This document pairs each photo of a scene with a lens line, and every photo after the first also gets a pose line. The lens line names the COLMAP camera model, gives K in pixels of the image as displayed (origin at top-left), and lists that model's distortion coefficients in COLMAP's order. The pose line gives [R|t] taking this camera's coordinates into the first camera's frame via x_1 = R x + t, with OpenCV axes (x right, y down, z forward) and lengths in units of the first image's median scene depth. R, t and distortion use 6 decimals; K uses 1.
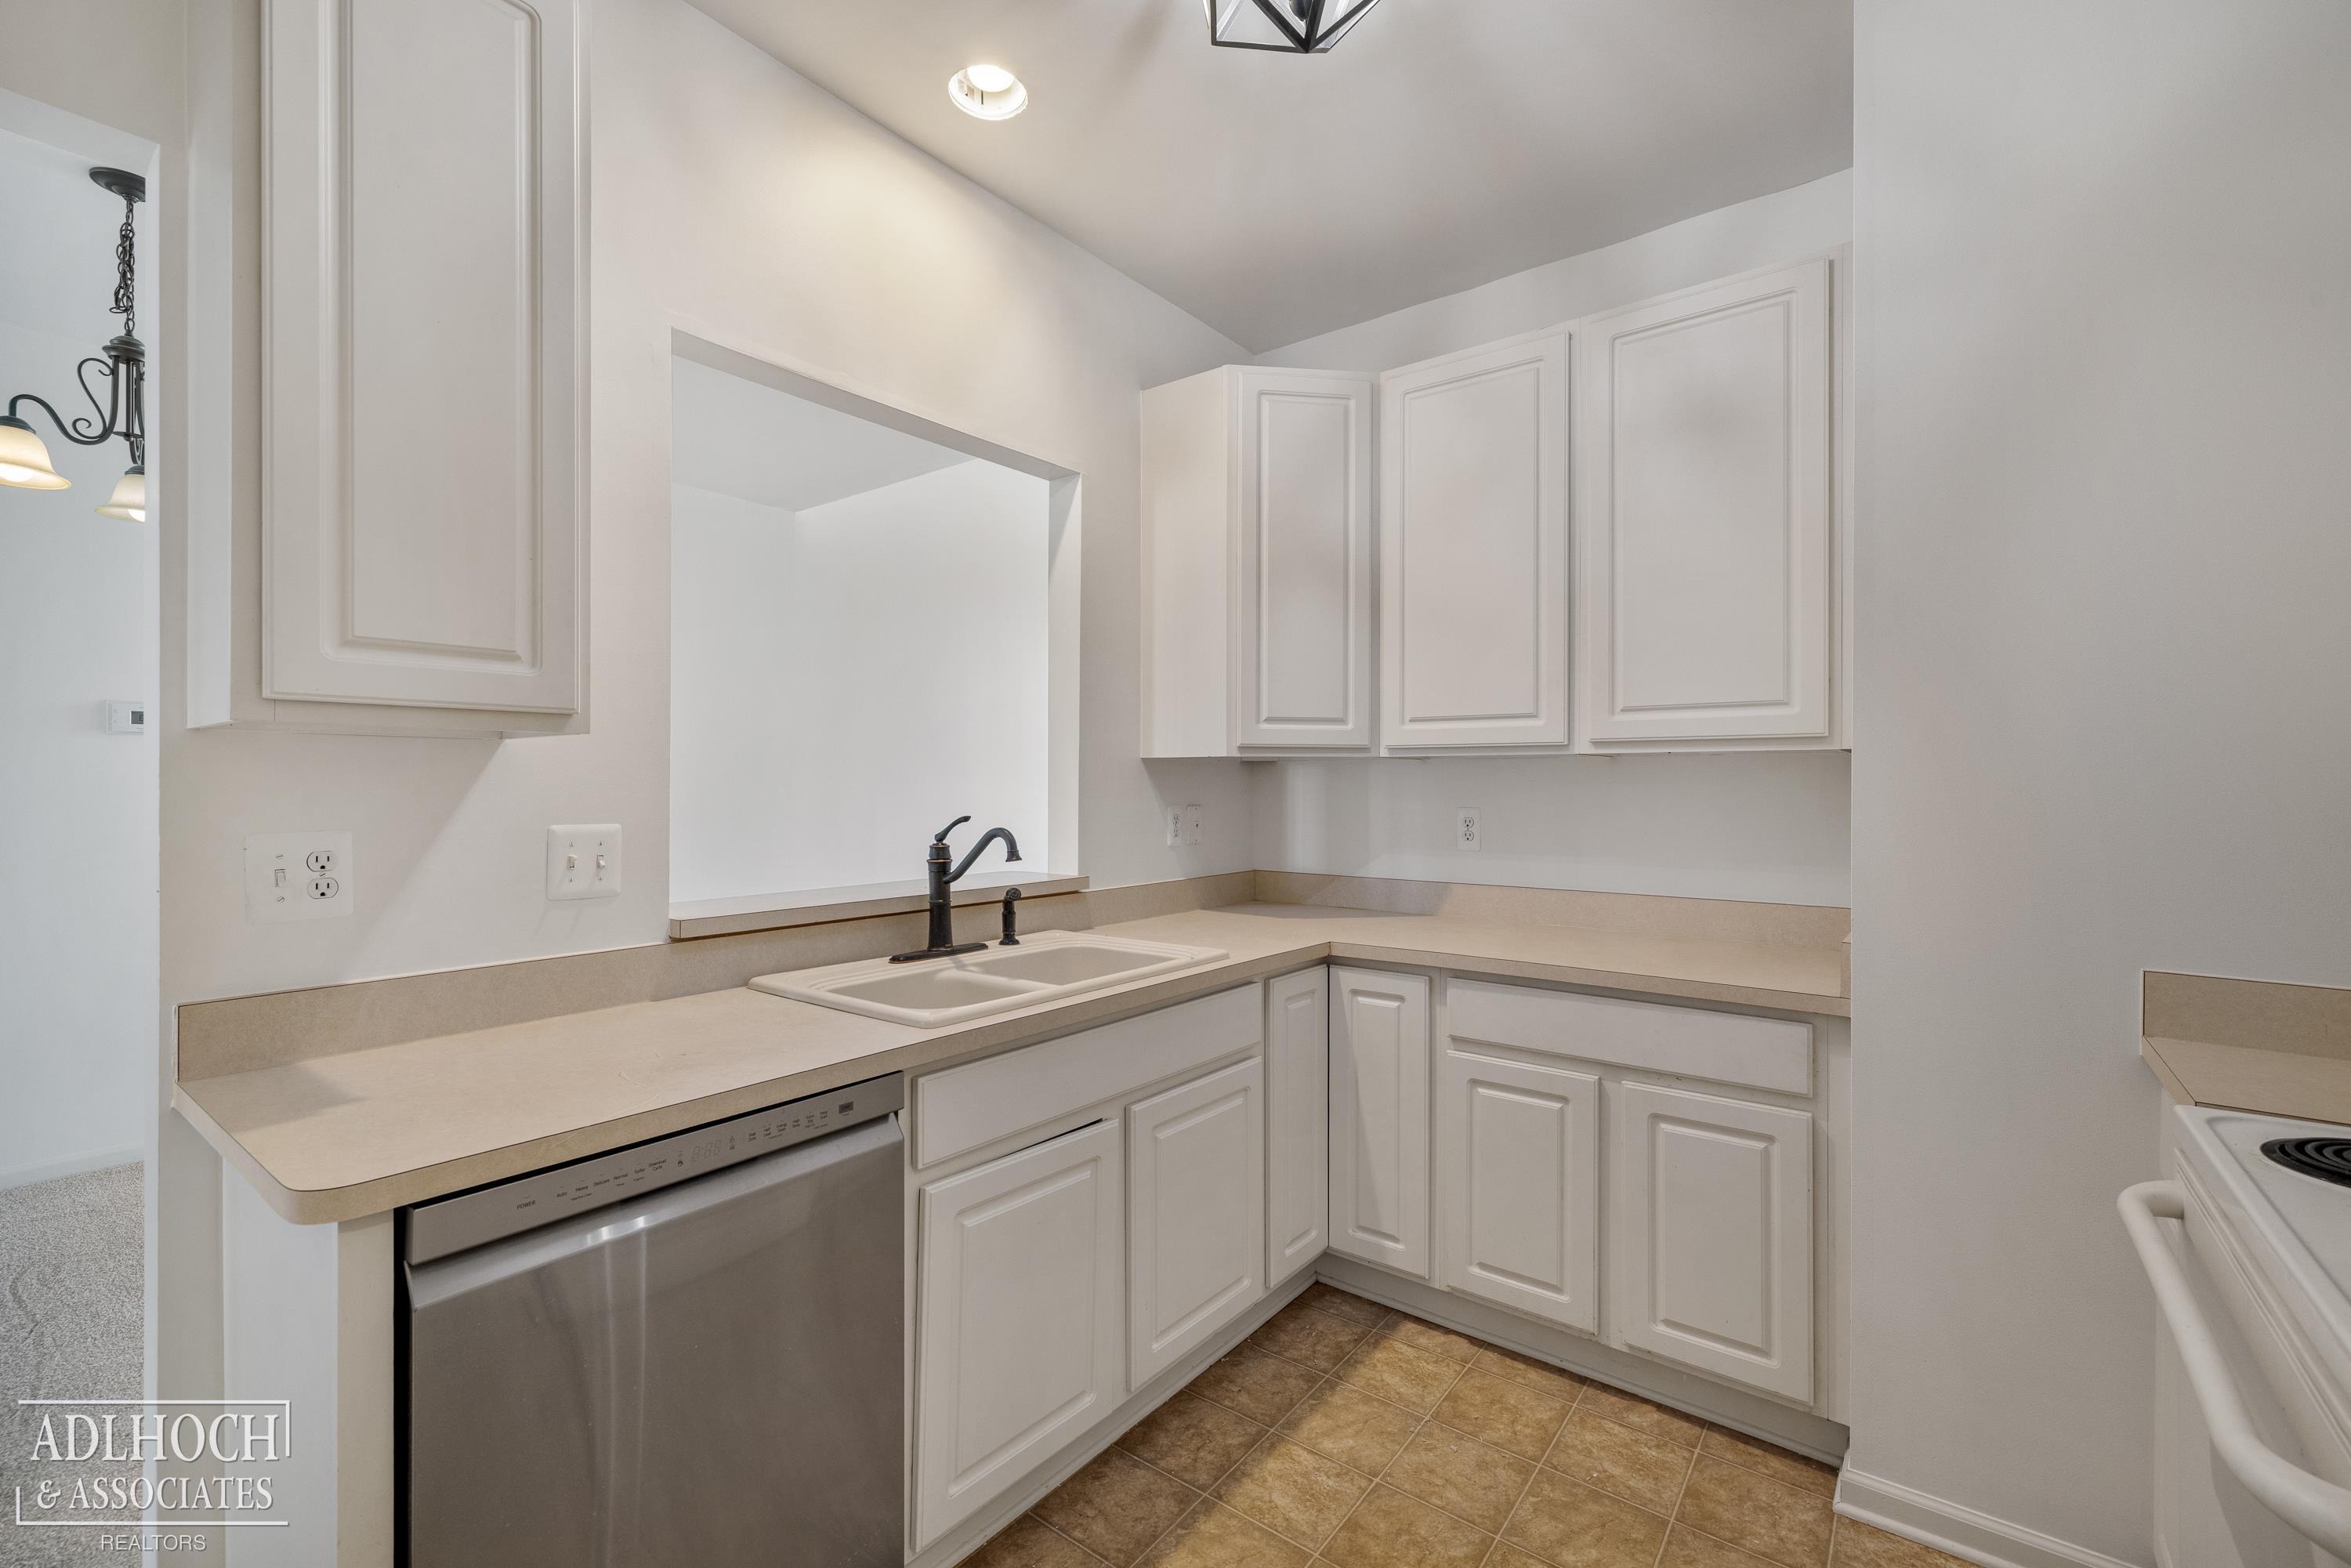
lens RADIAL K [[1006.6, 0, 1191.2], [0, 1006.6, 783.9], [0, 0, 1]] dist [0.001891, -0.000120]
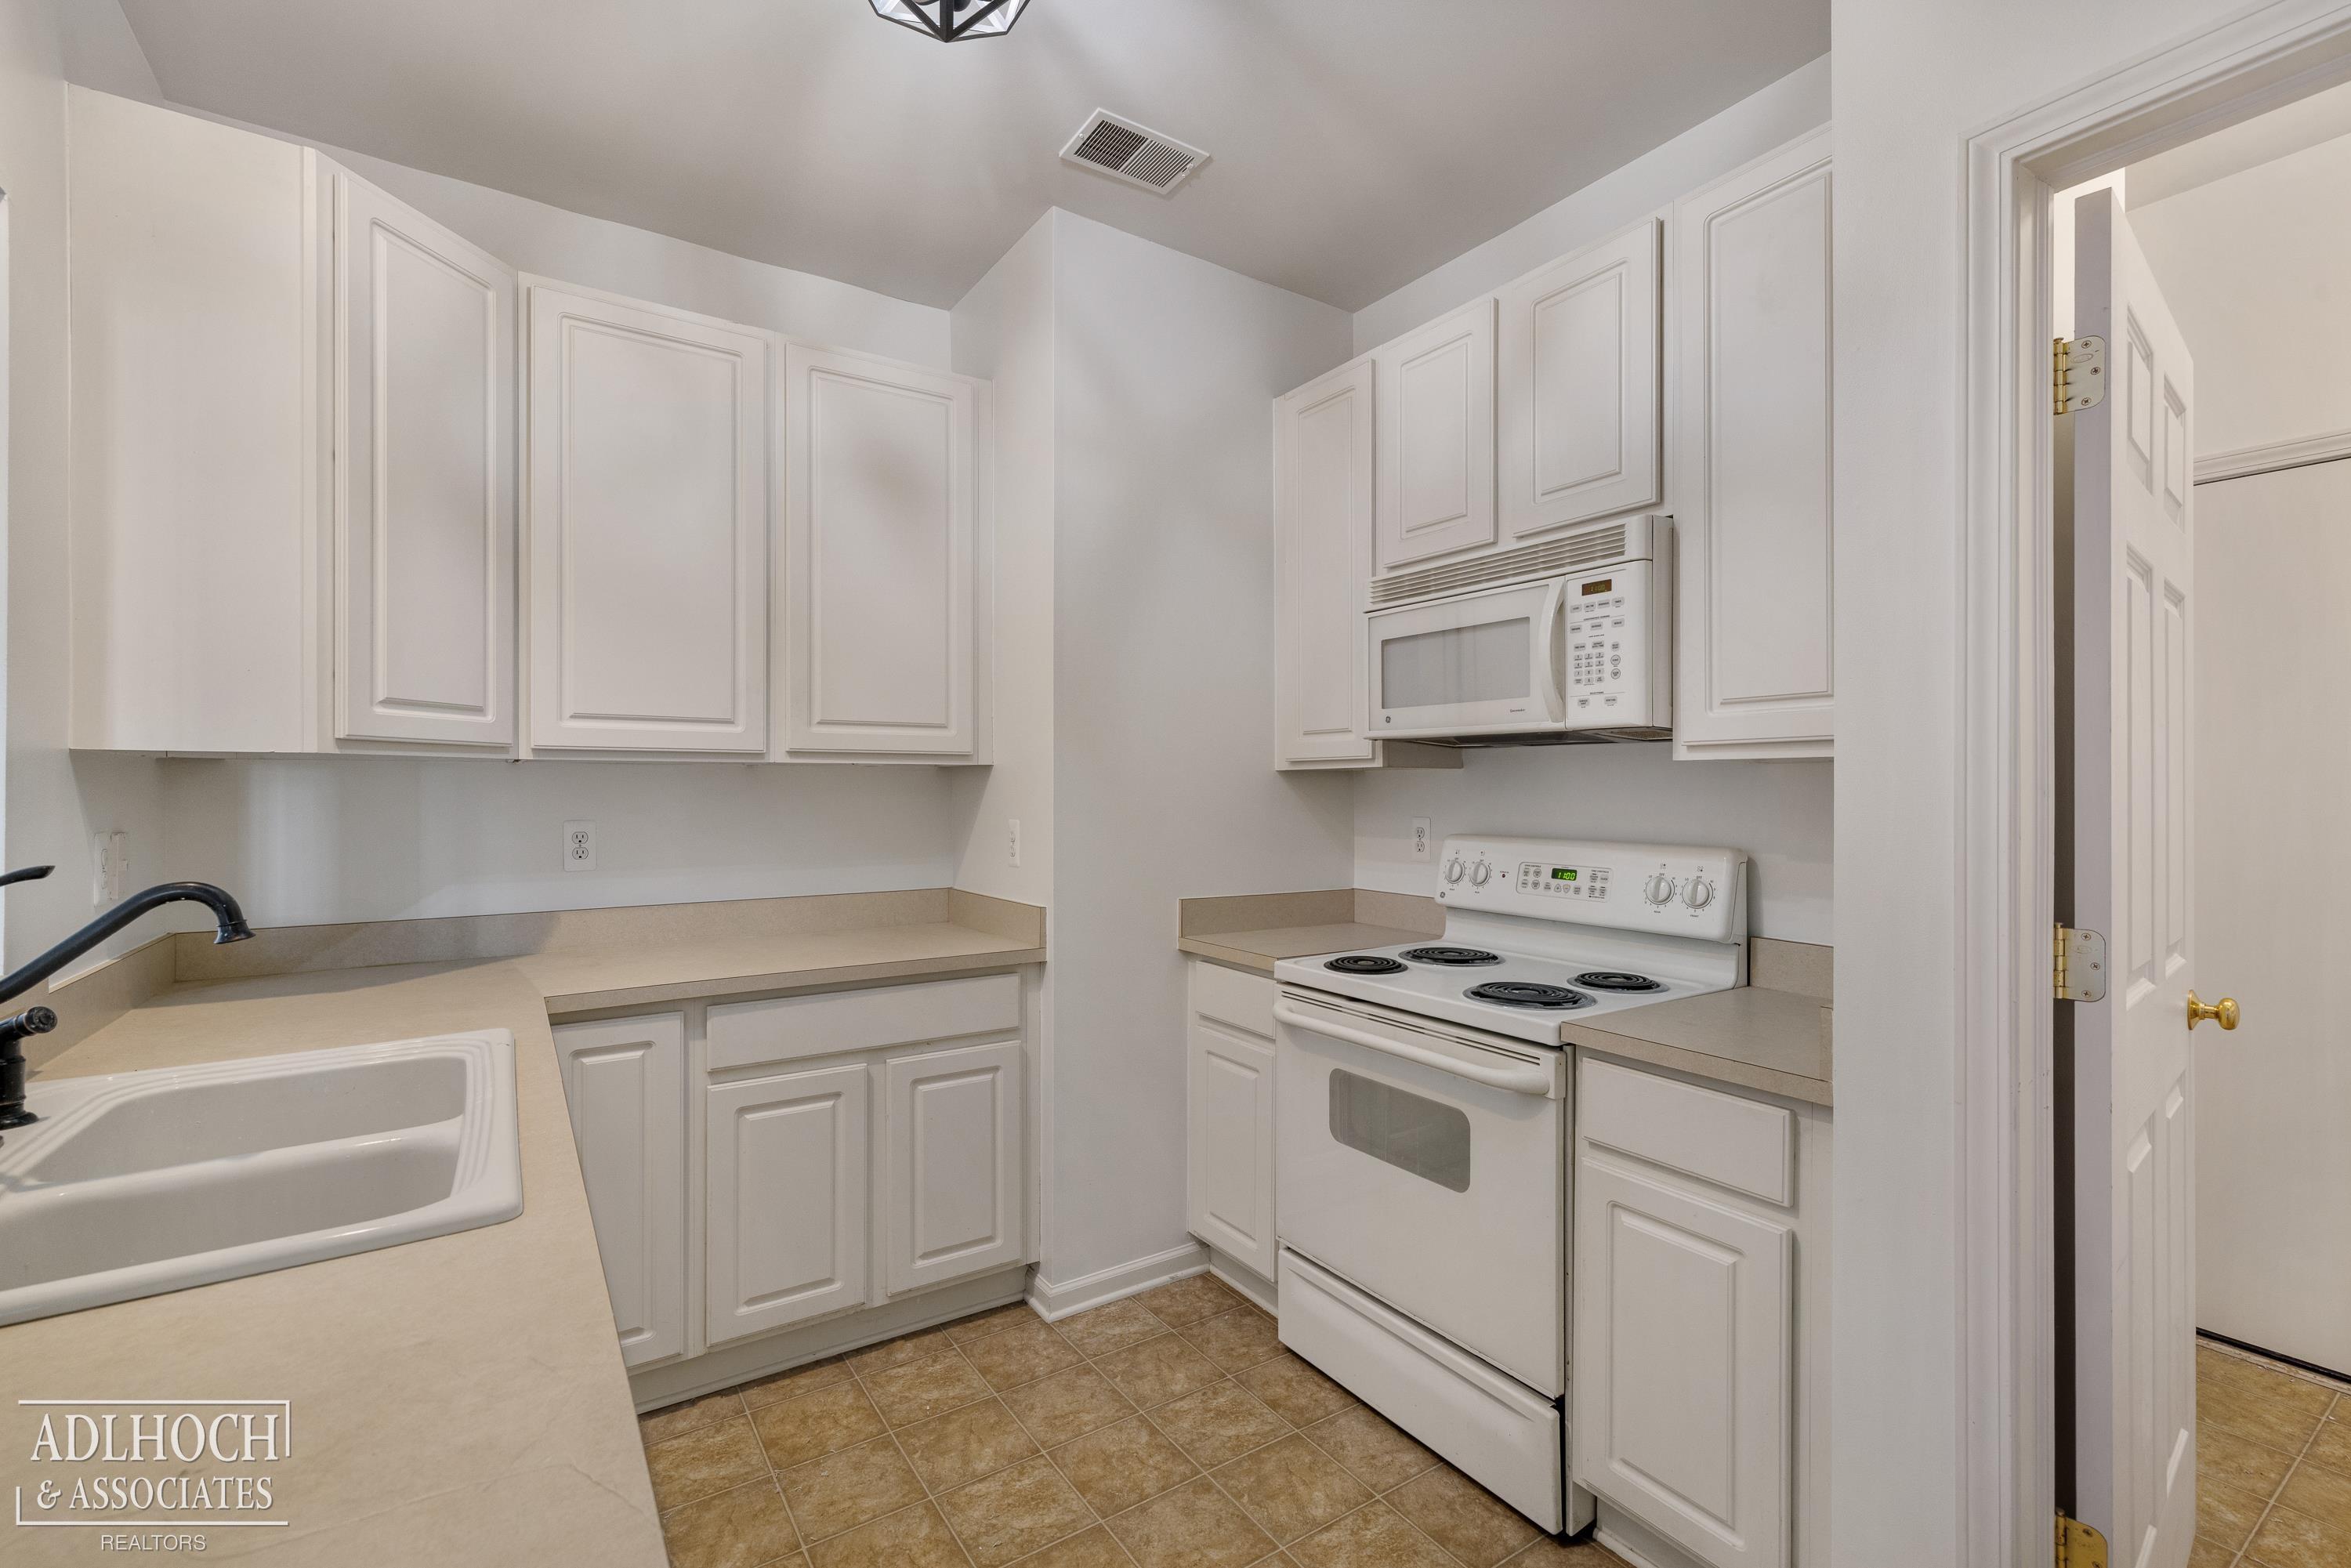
lens RADIAL K [[1006.6, 0, 1190.5], [0, 1006.6, 788.9], [0, 0, 1]] dist [0.001891, -0.000120]
pose [[0.315795, -0.002228, 0.948825, -0.490131], [0.001173, 0.999997, 0.001958, -0.005577], [-0.948827, 0.000495, 0.315797, 0.314542]]
